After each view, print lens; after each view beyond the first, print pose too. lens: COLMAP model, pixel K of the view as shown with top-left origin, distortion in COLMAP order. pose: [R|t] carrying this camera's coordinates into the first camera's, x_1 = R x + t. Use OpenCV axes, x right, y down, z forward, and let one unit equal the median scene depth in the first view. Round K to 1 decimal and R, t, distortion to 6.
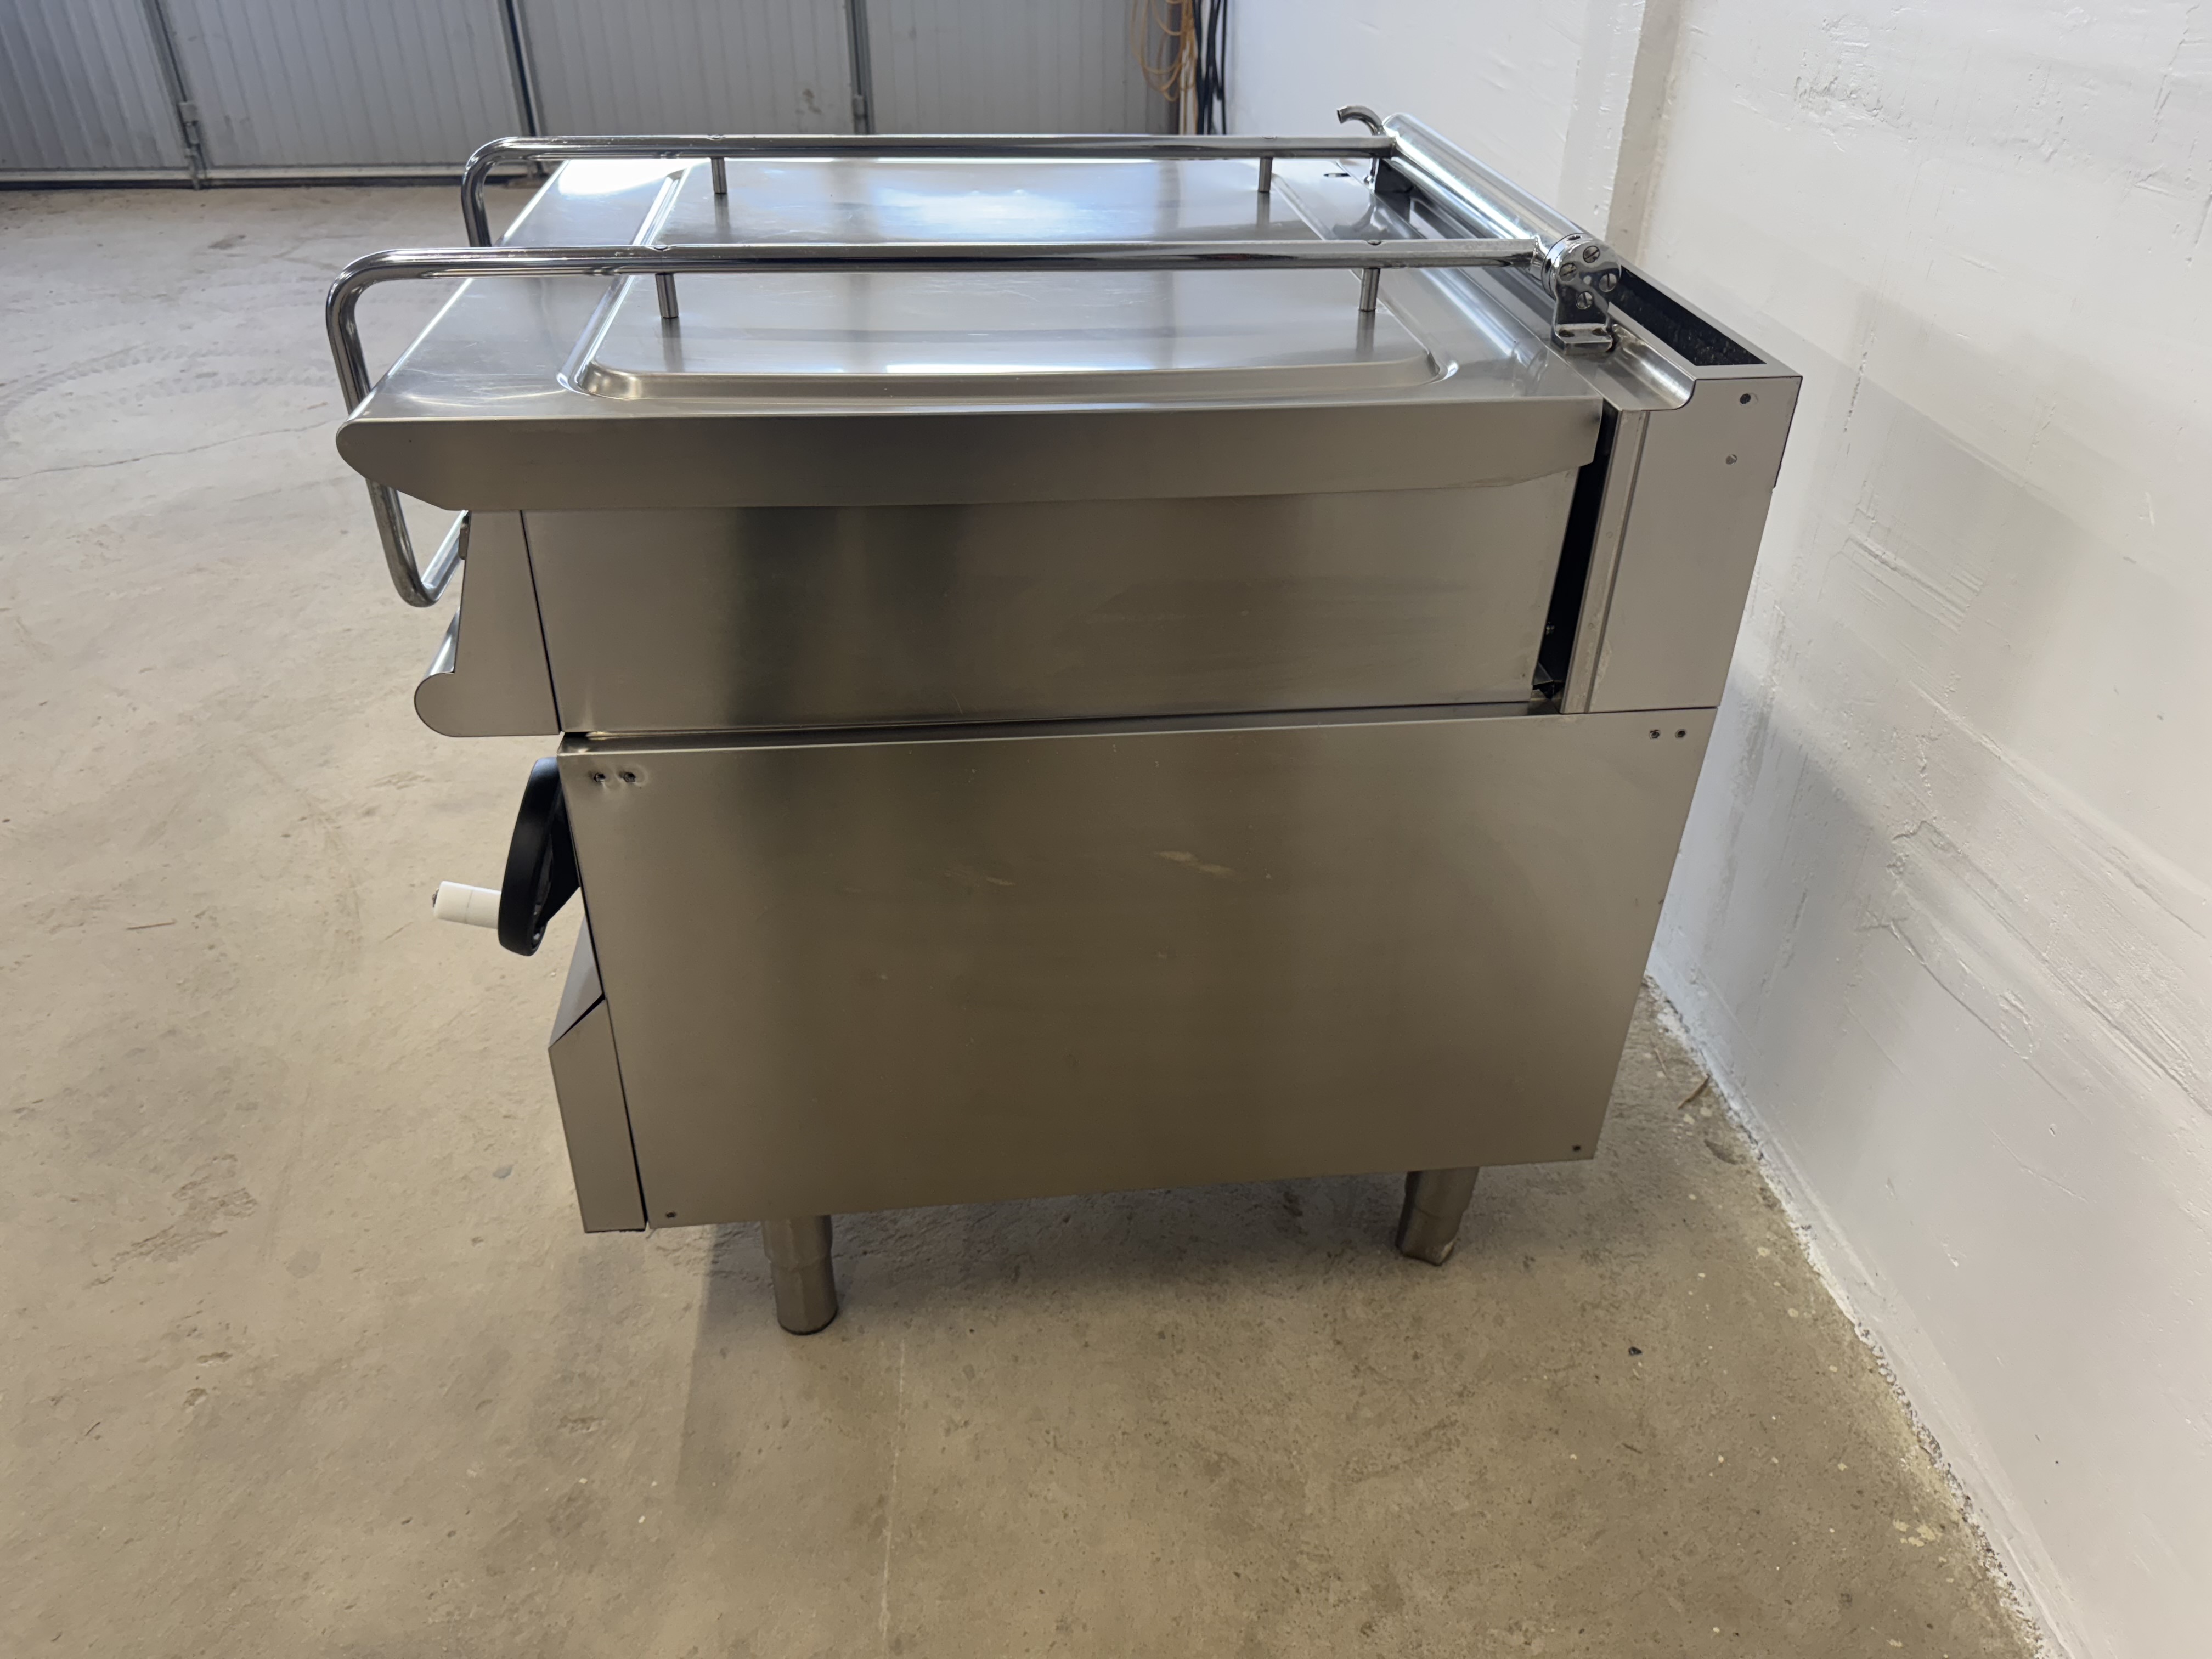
lens RADIAL K [[1573.1, 0, 1106.0], [0, 1573.1, 829.5], [0, 0, 1]] dist [0.031768, -0.033159]
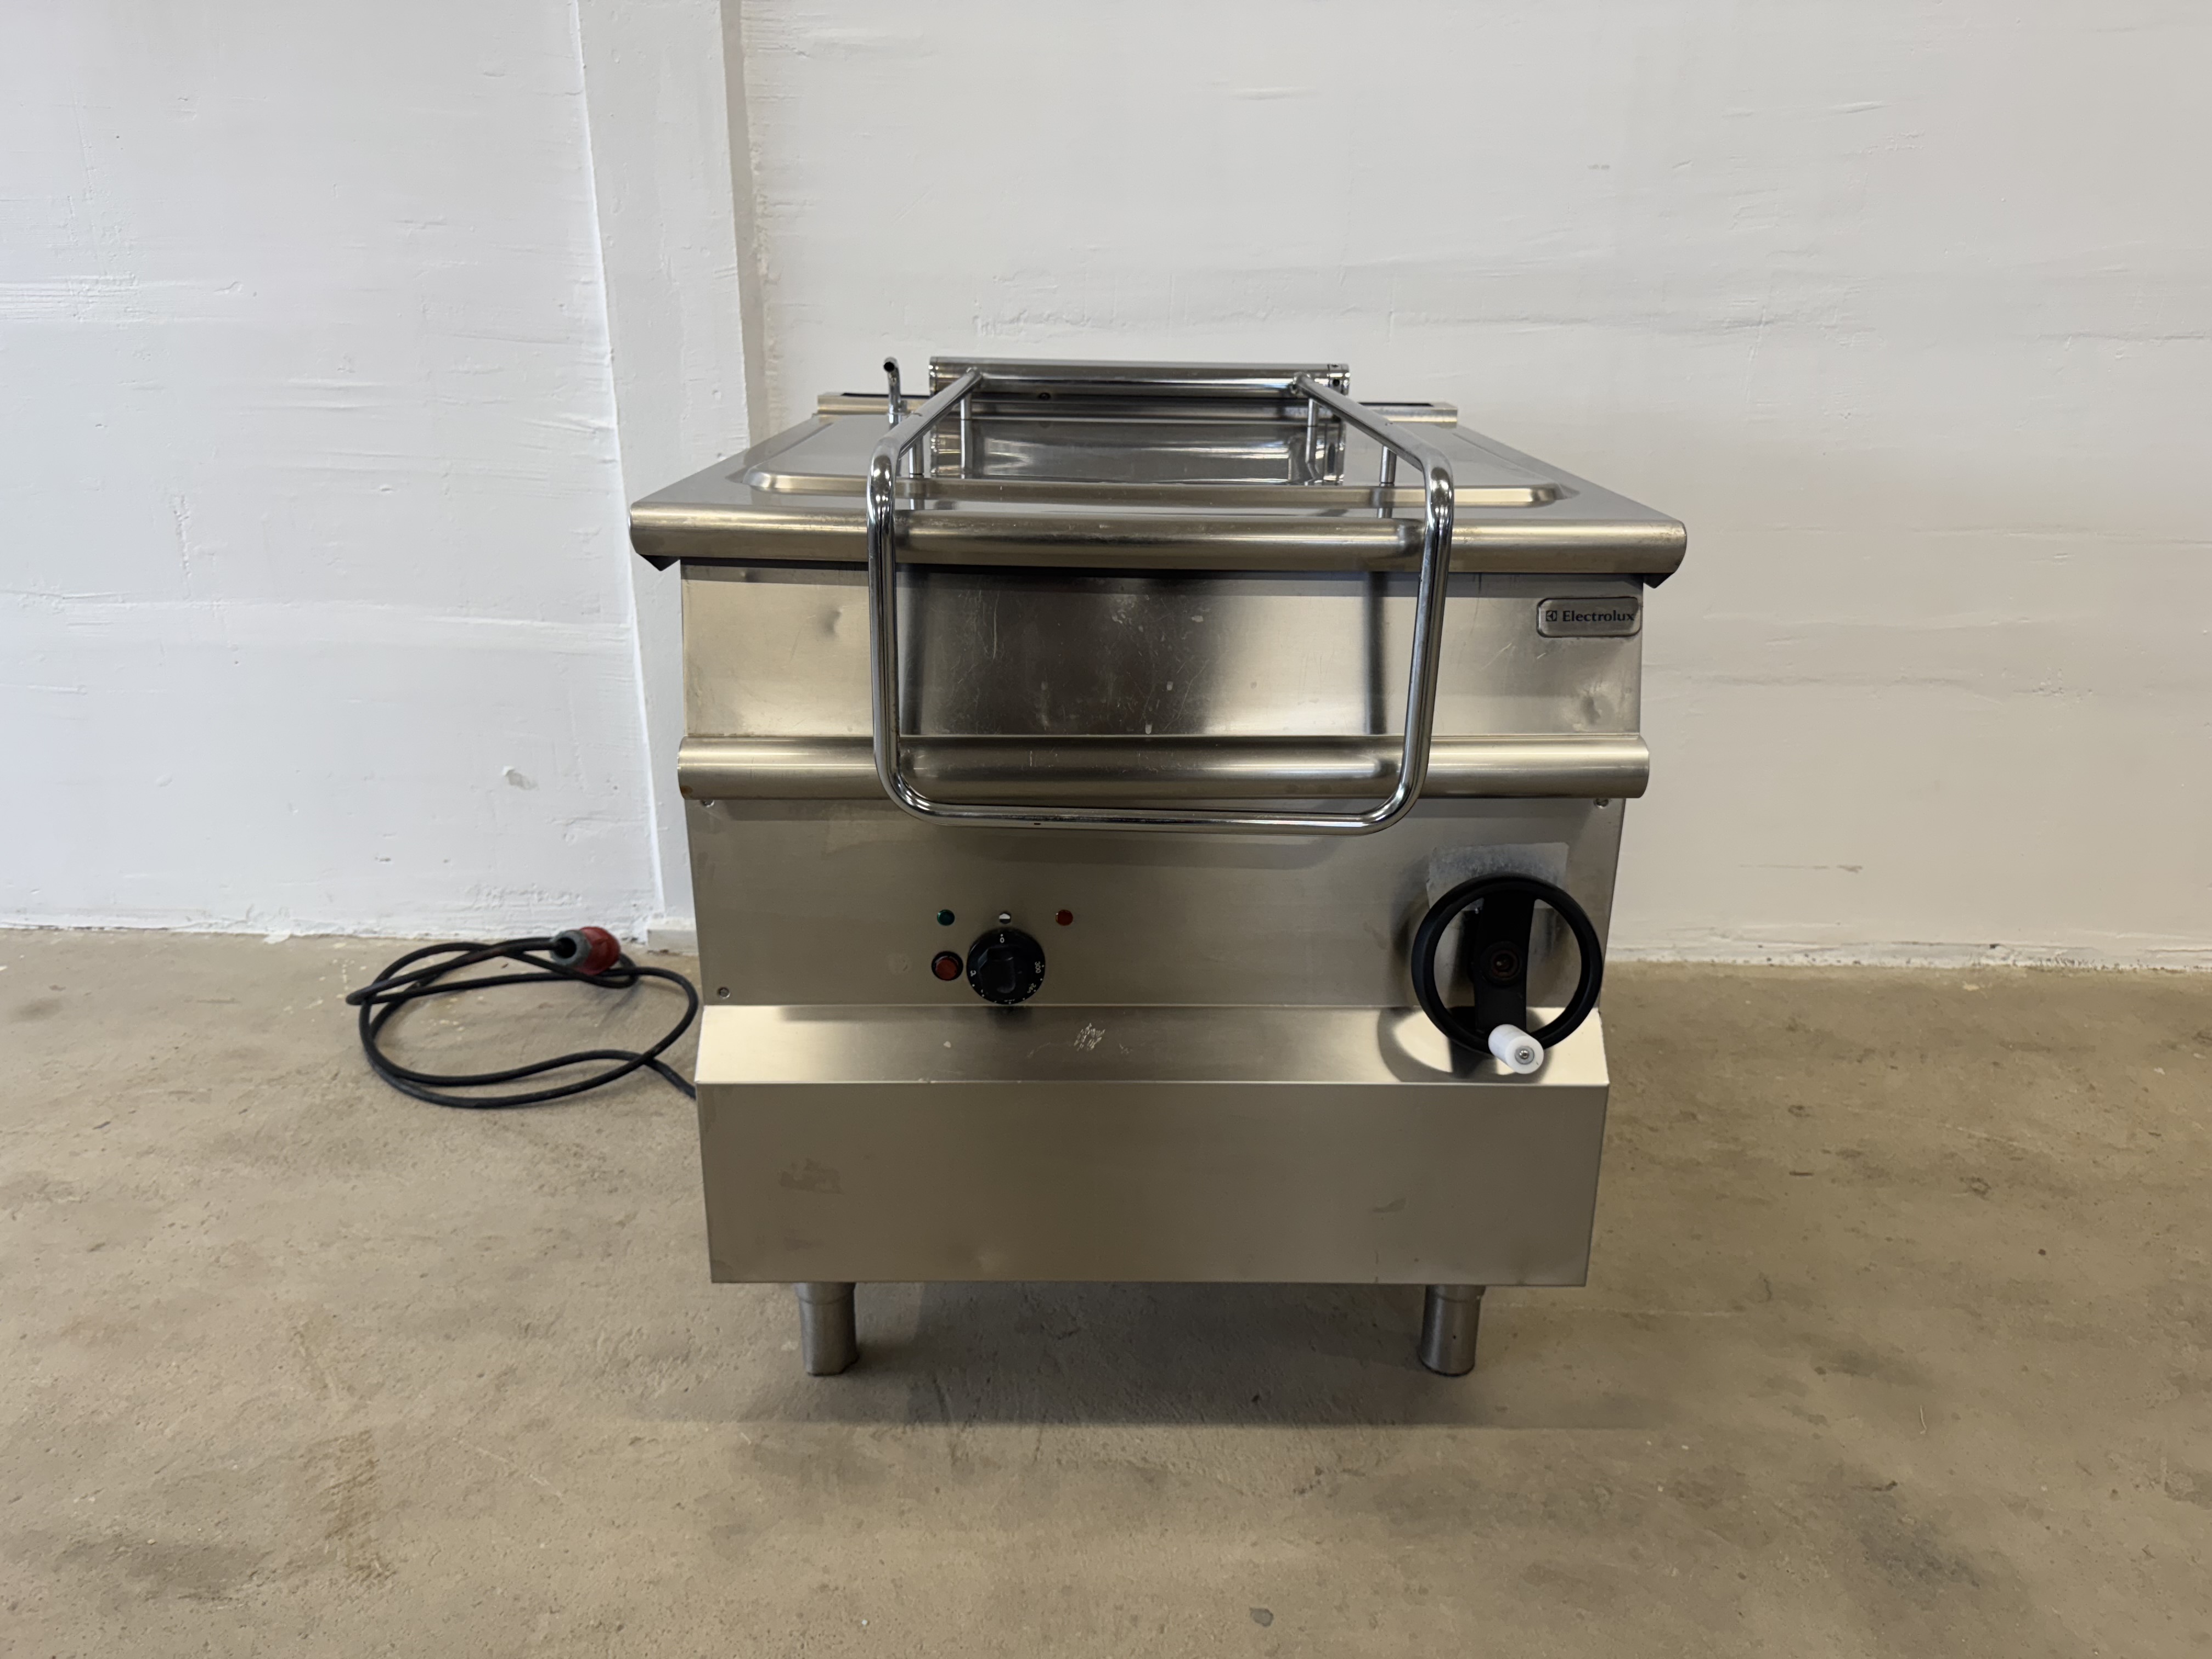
lens RADIAL K [[1573.1, 0, 1106.0], [0, 1573.1, 829.5], [0, 0, 1]] dist [0.031768, -0.033159]
pose [[0.109686, -0.347755, 0.931147, -1.203049], [0.537775, 0.808609, 0.238642, -0.410025], [-0.835923, 0.474572, 0.275707, 0.788864]]
